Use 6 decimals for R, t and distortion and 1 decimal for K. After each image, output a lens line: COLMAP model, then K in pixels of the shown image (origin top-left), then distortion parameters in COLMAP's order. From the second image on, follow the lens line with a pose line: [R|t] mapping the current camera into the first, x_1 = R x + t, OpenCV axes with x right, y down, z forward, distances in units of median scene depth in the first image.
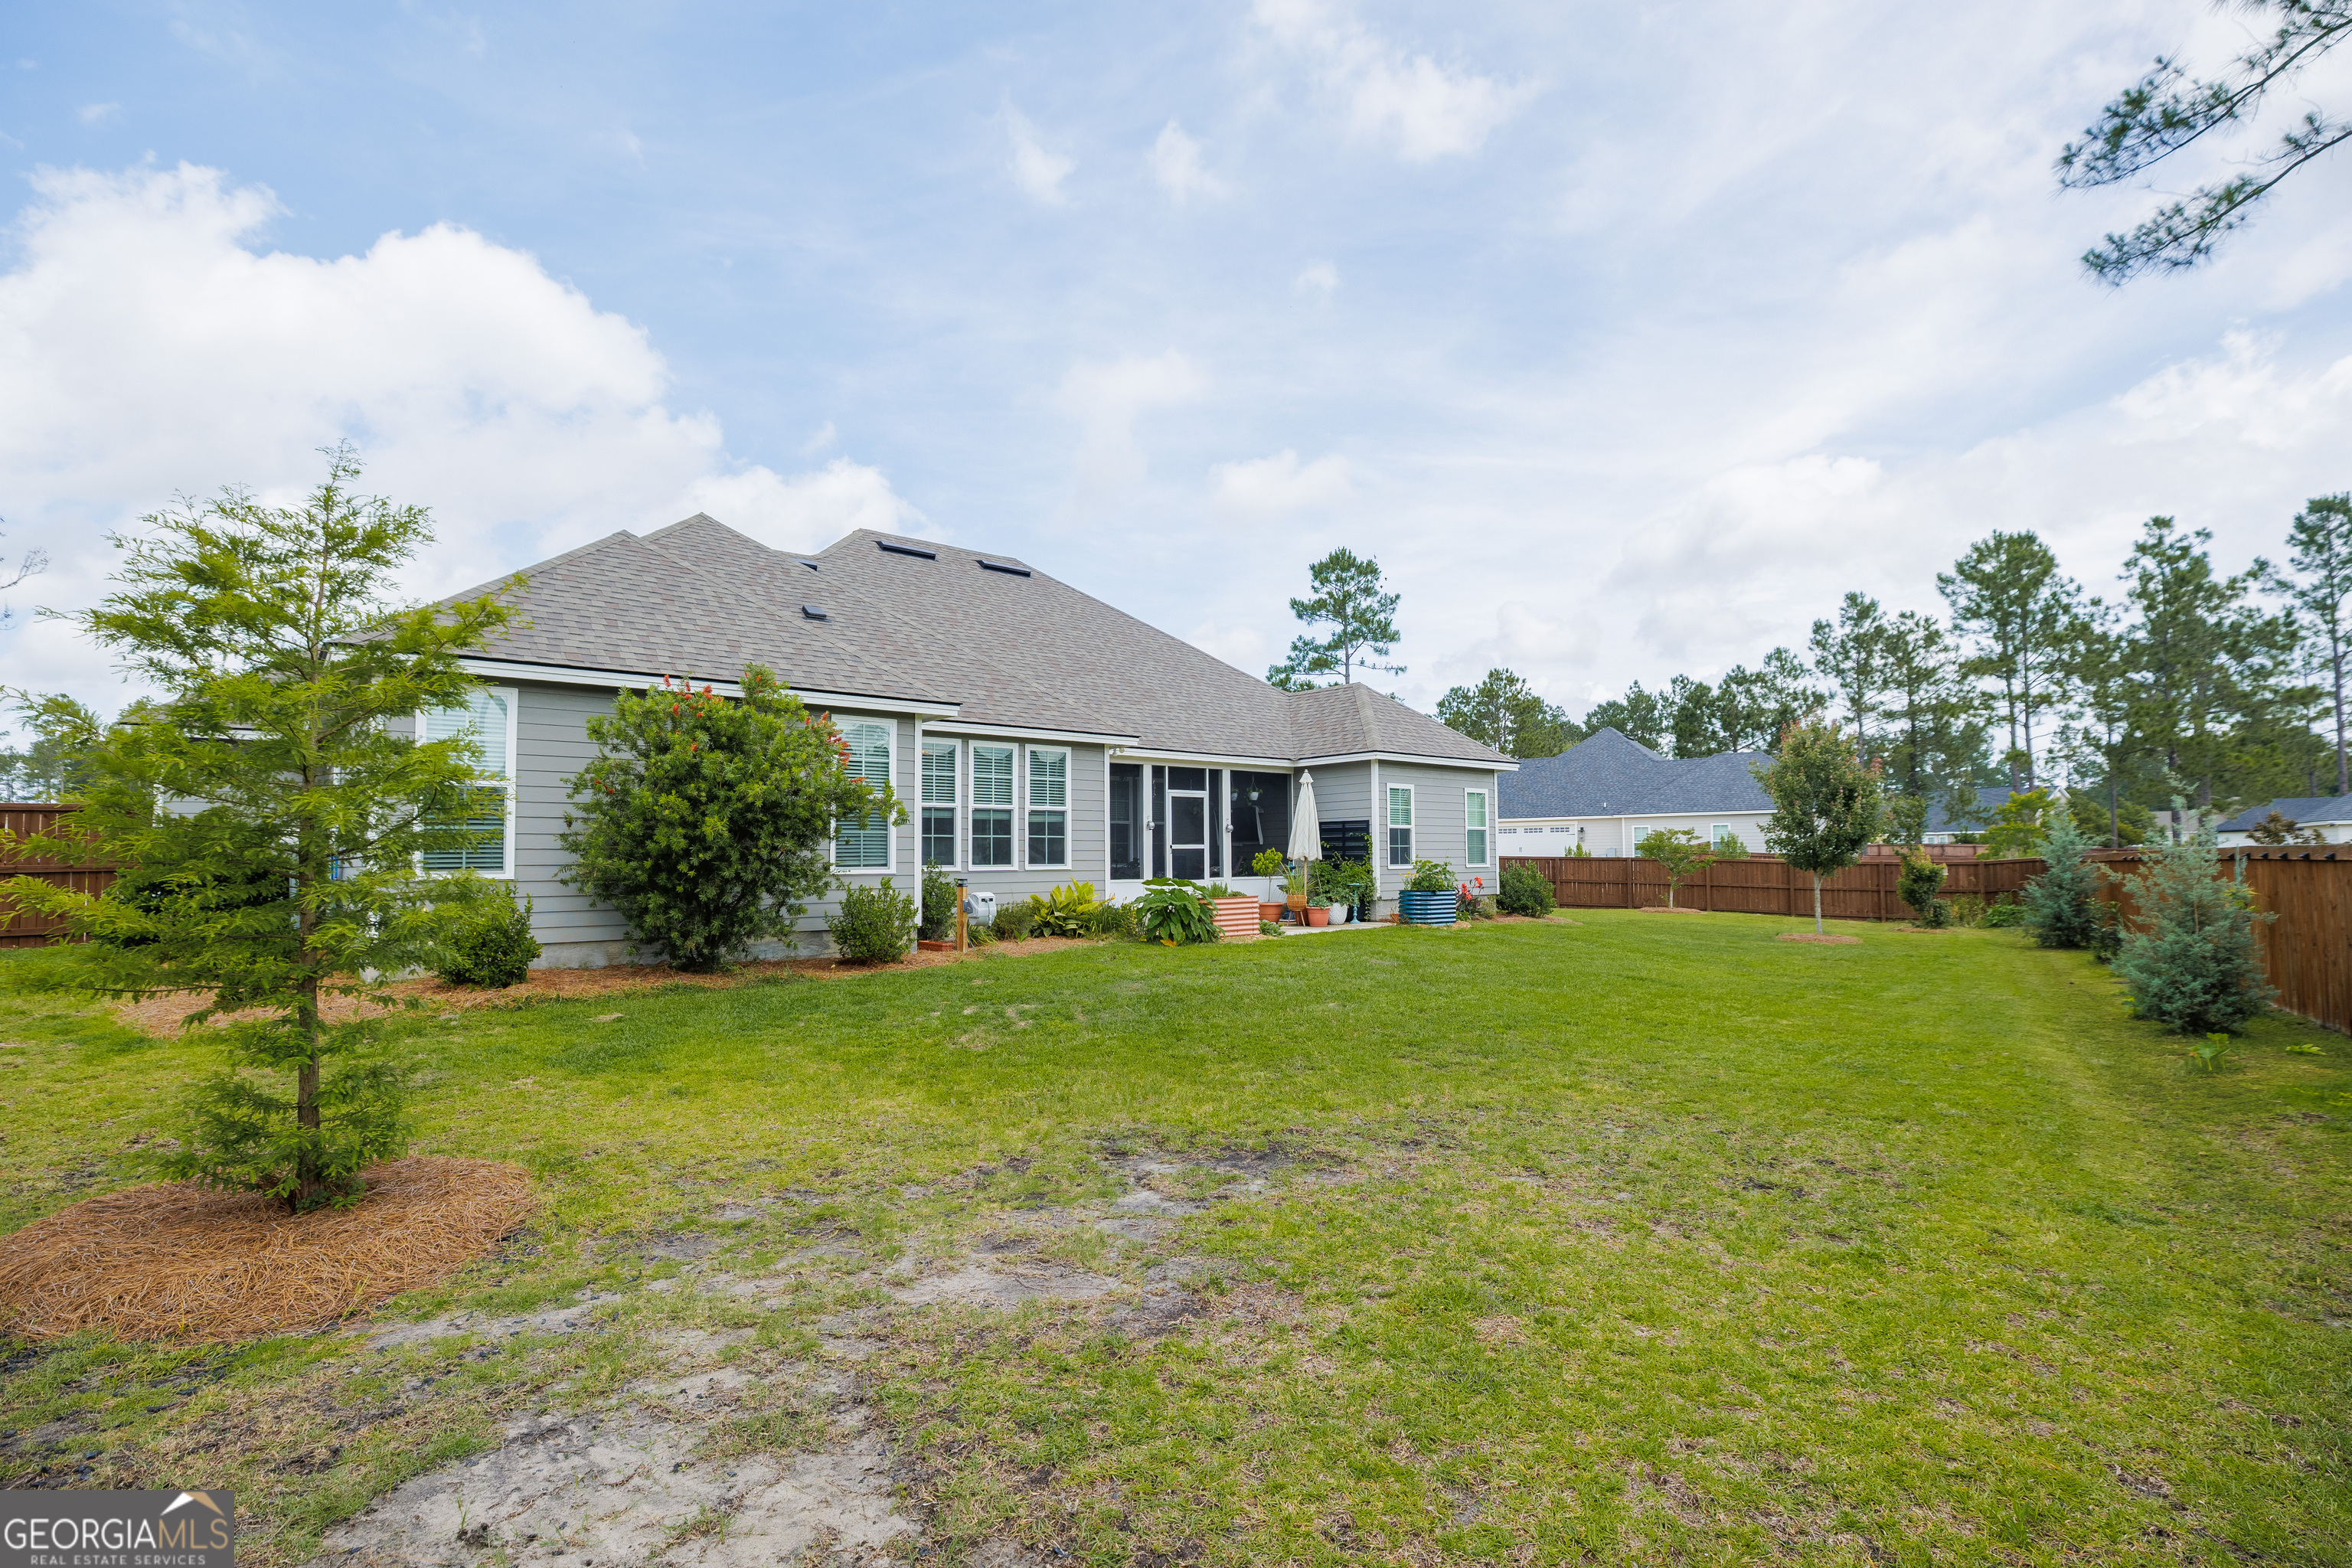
lens RADIAL K [[1105.7, 0, 1176.0], [0, 1105.7, 784.0], [0, 0, 1]] dist [-0.016810, 0.012871]
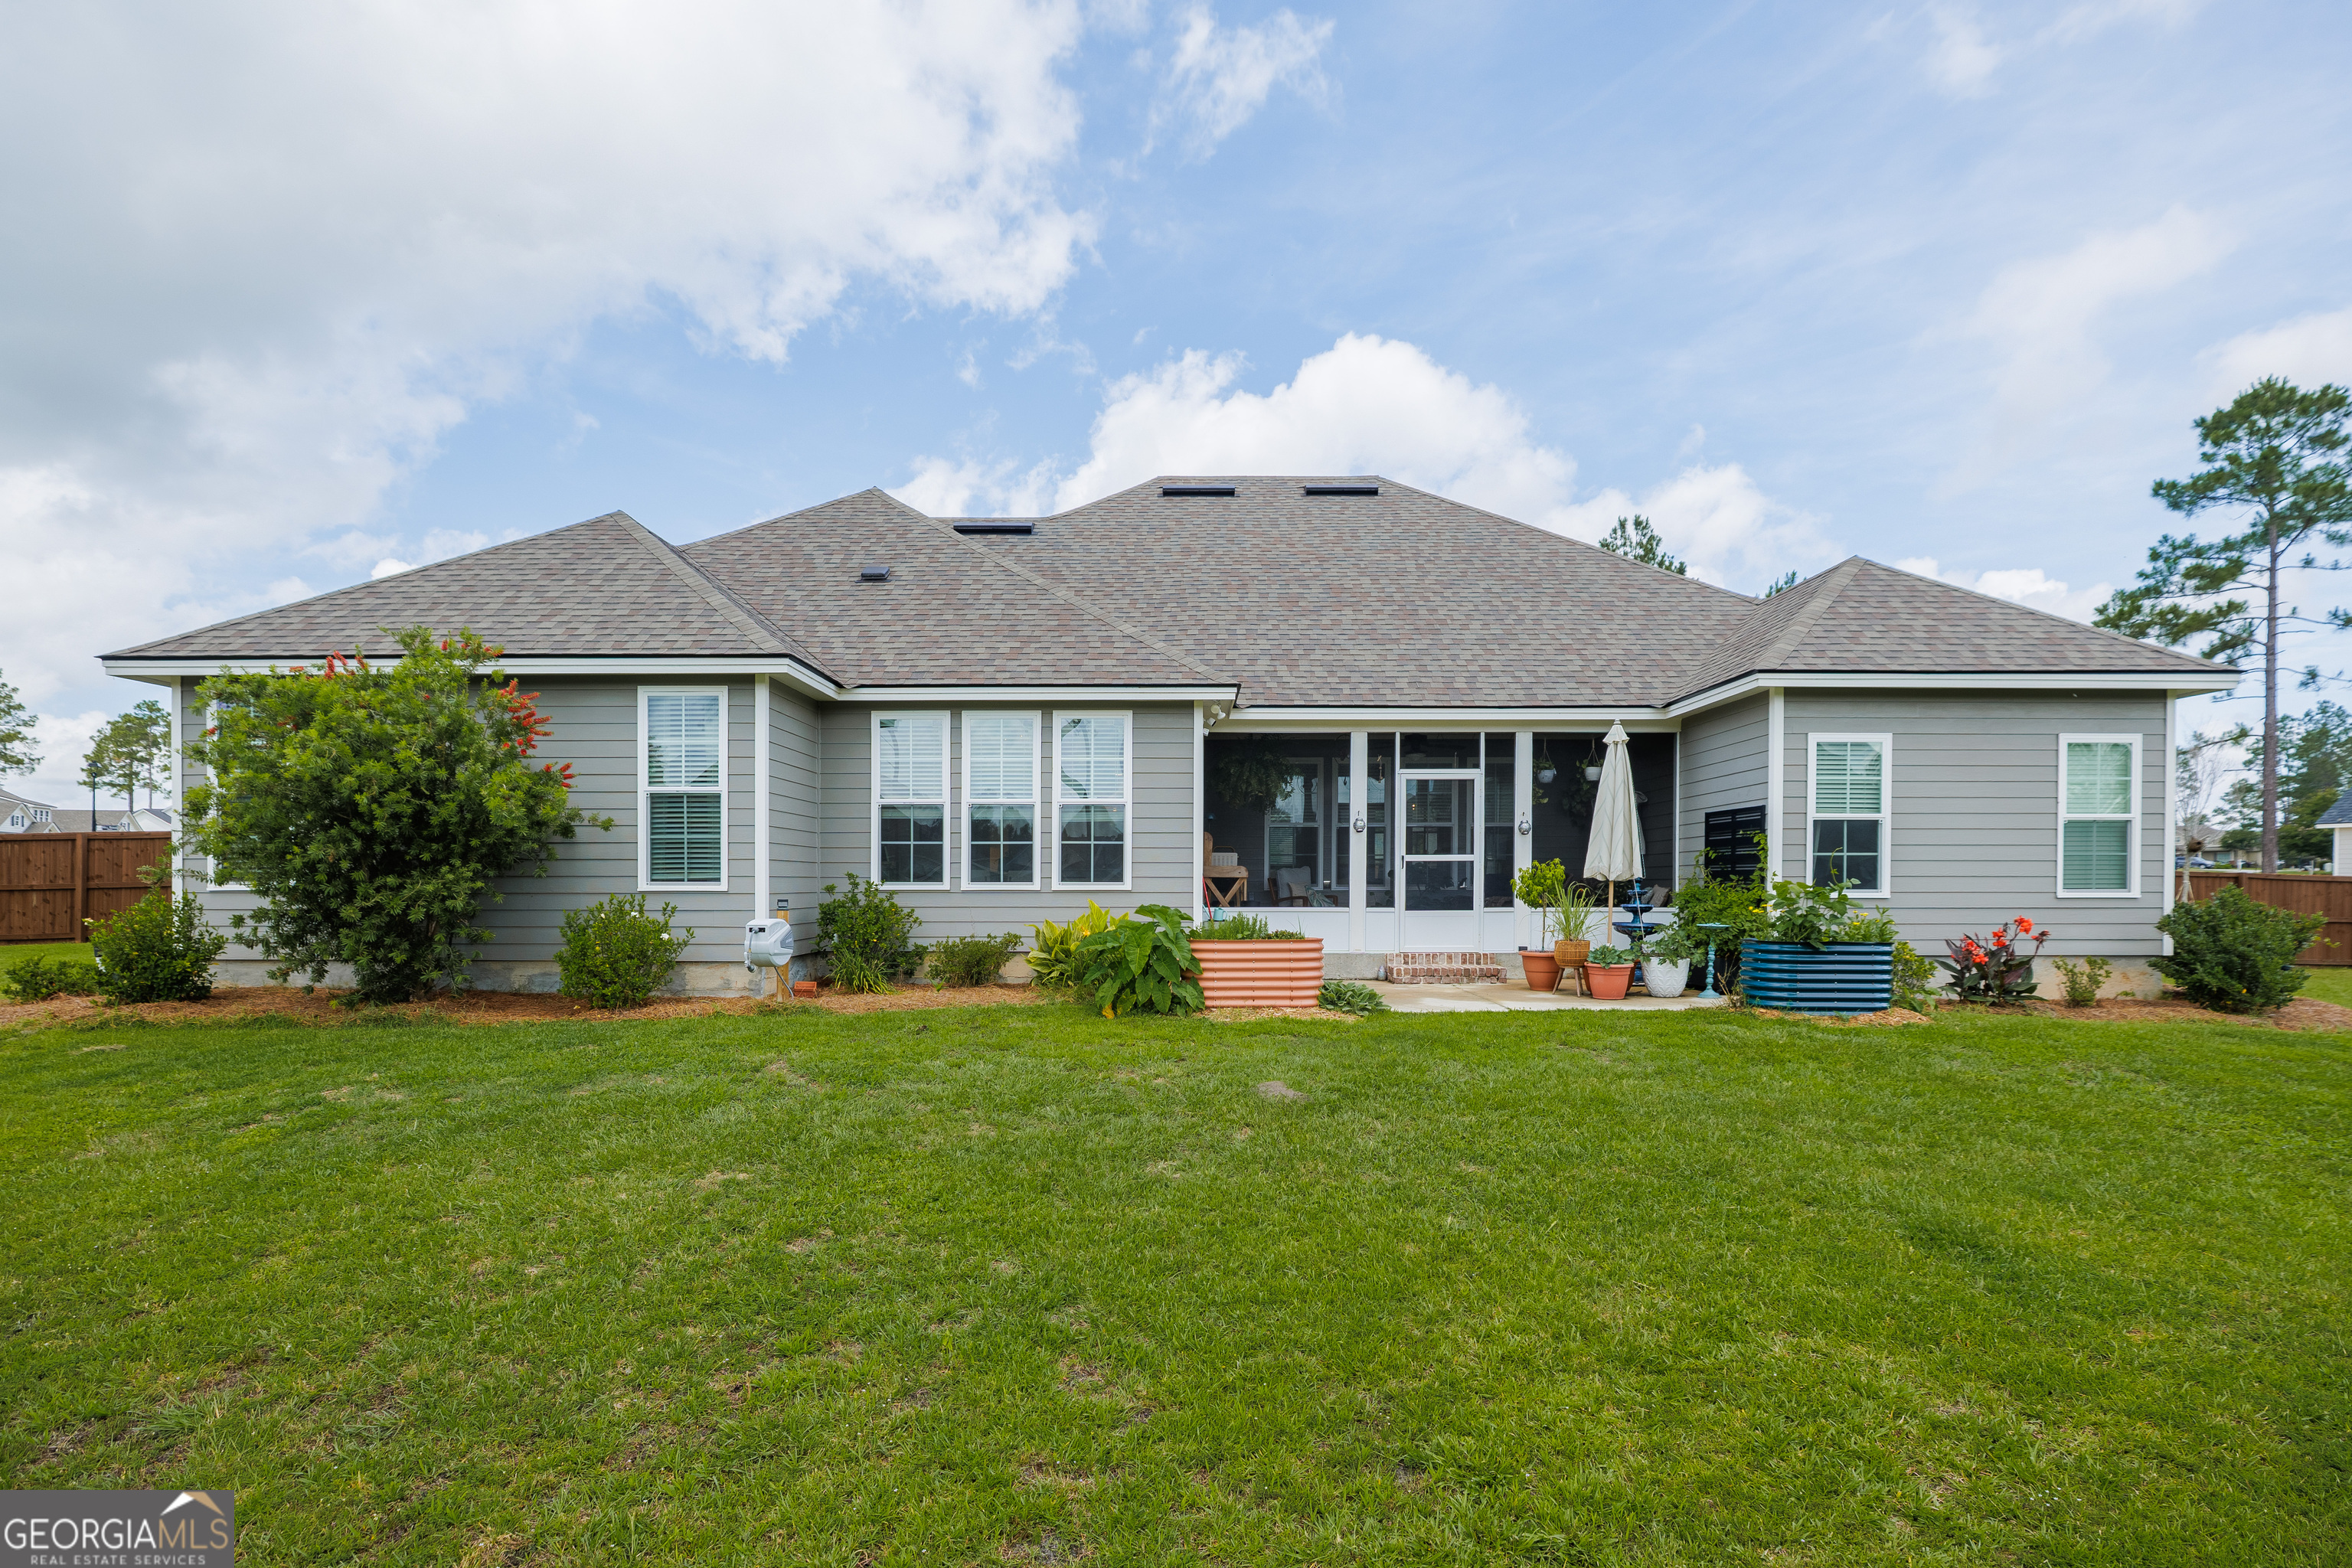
lens RADIAL K [[1103.5, 0, 1187.9], [0, 1103.5, 900.3], [0, 0, 1]] dist [-0.004284, 0.000117]
pose [[0.760972, 0.017623, -0.648546, 0.114490], [0.037888, 0.996718, 0.071539, 0.010942], [0.647678, -0.079011, 0.757806, 0.153761]]
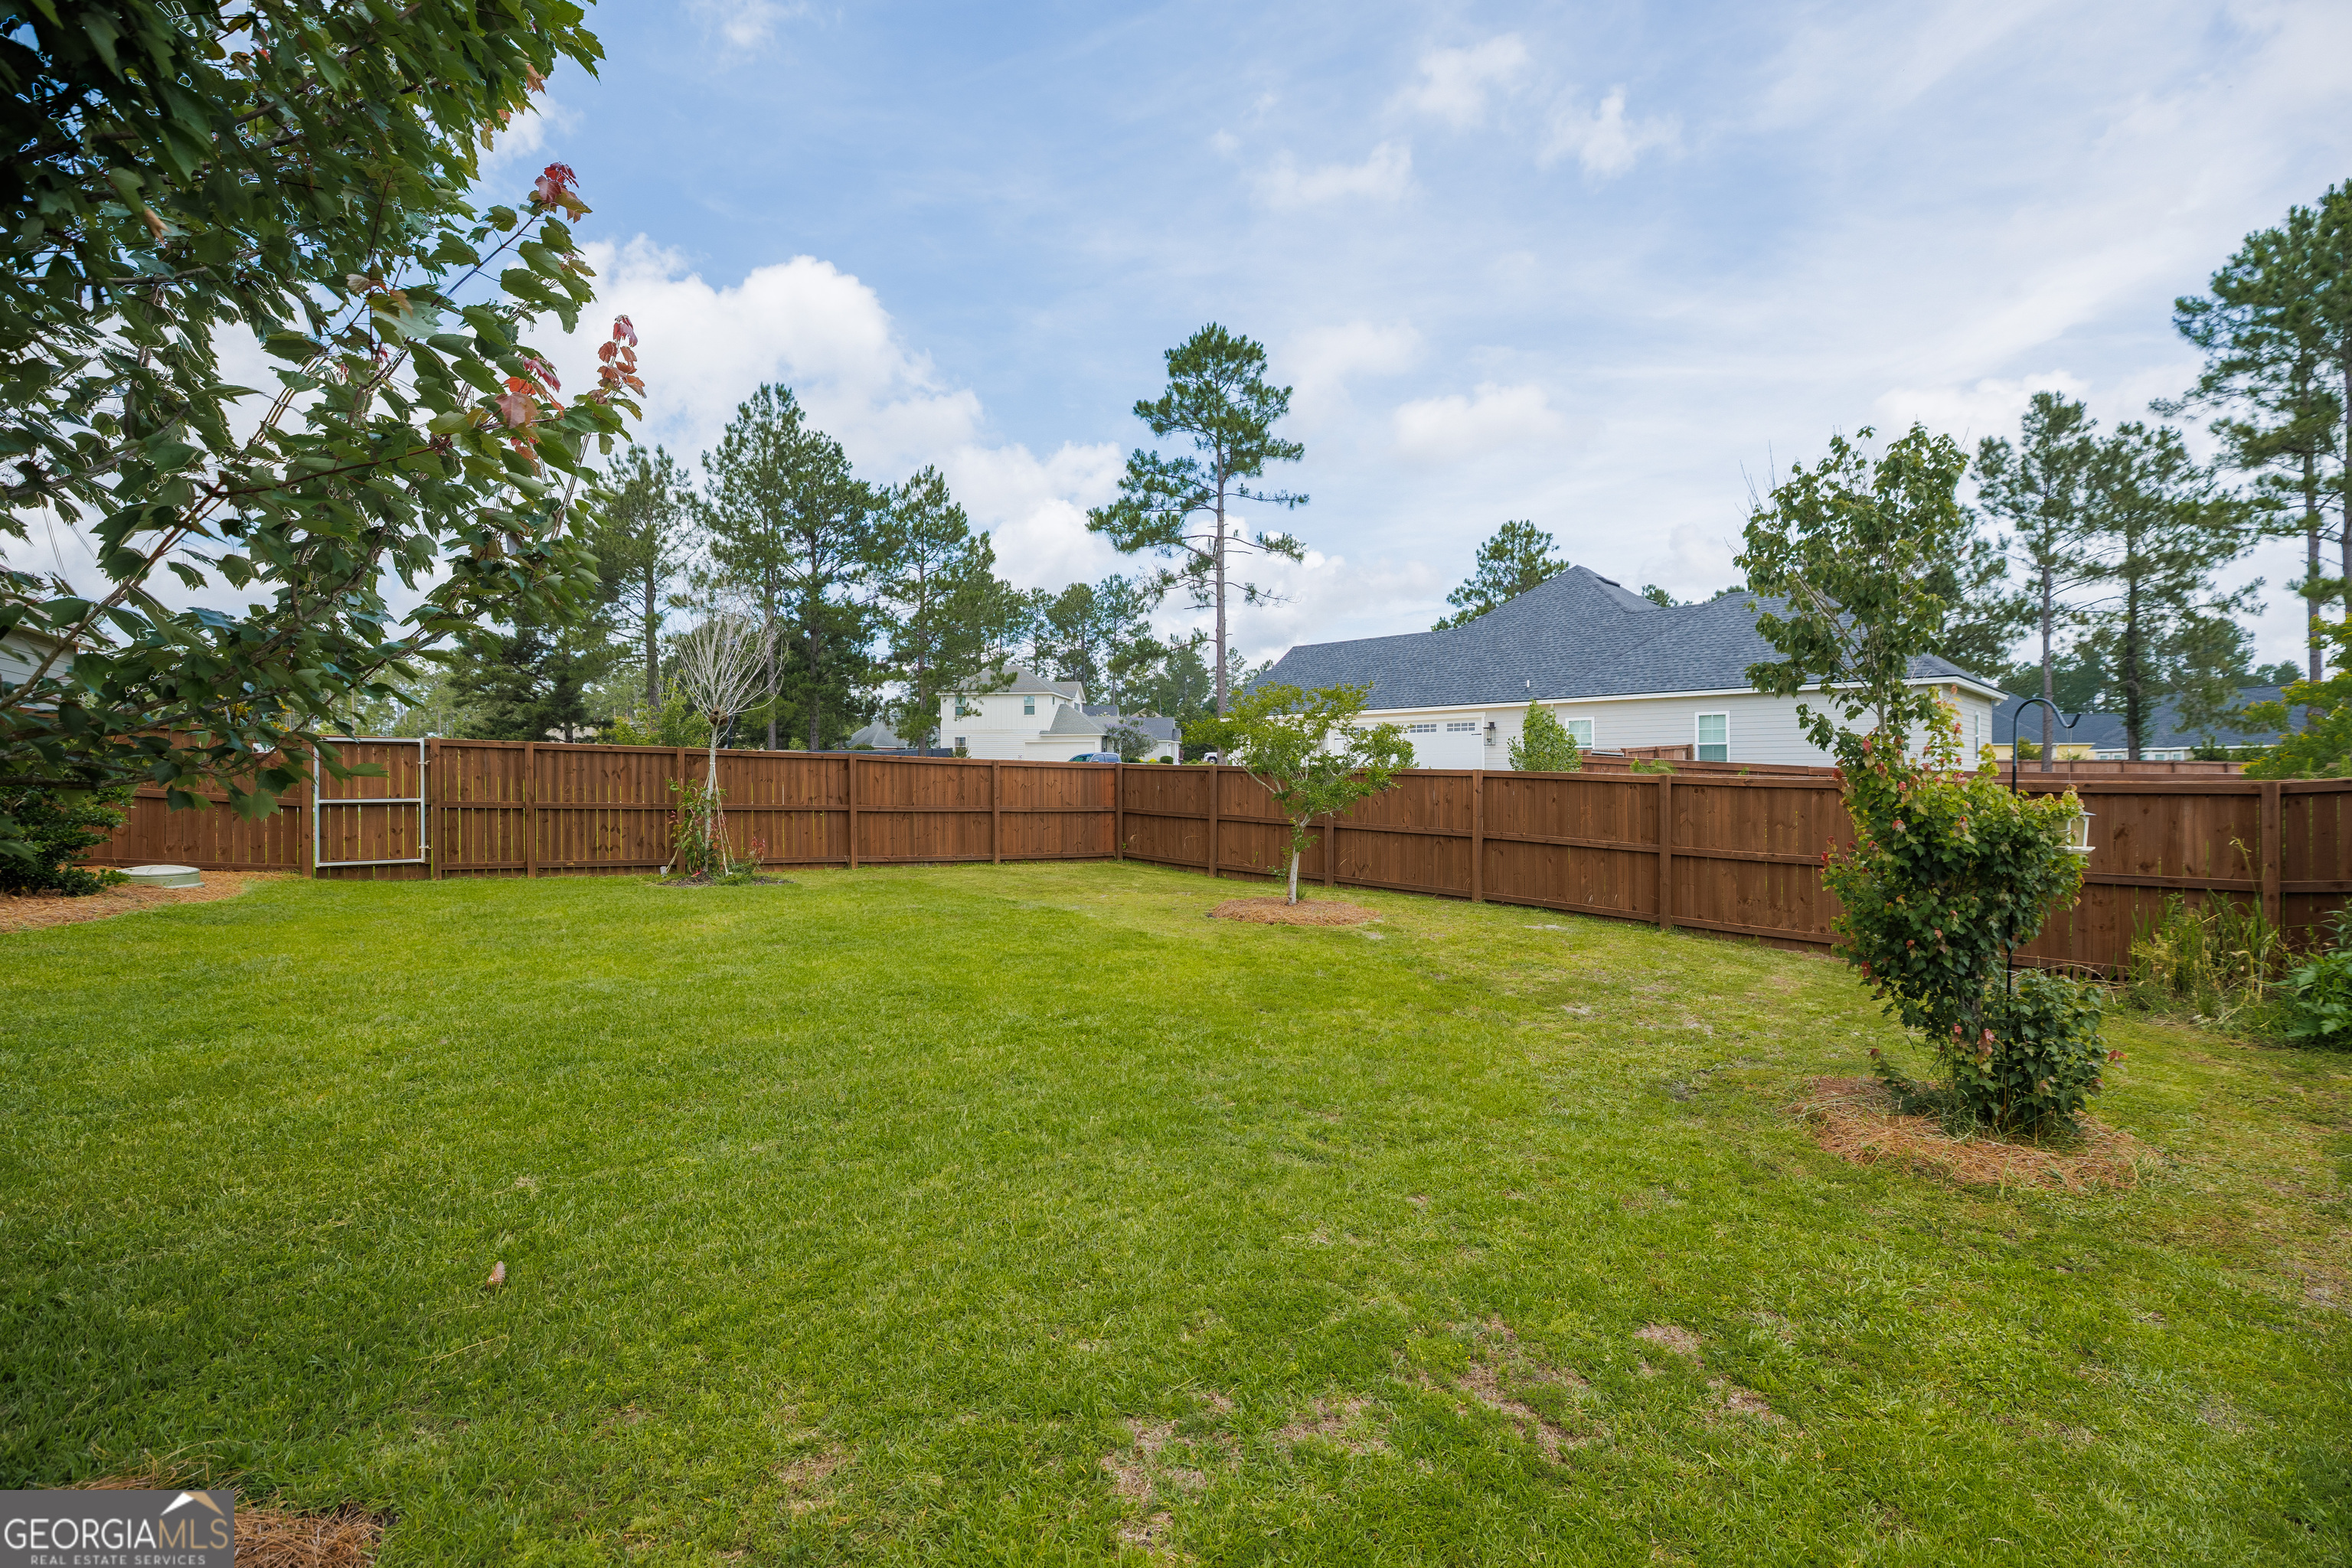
lens RADIAL K [[1062.6, 0, 1185.5], [0, 1062.6, 759.6], [0, 0, 1]] dist [-0.012818, 0.000386]
pose [[0.988497, 0.005915, -0.151125, 0.284680], [0.001968, 0.998647, 0.051959, 0.028583], [0.151228, -0.051658, 0.987148, 0.396176]]
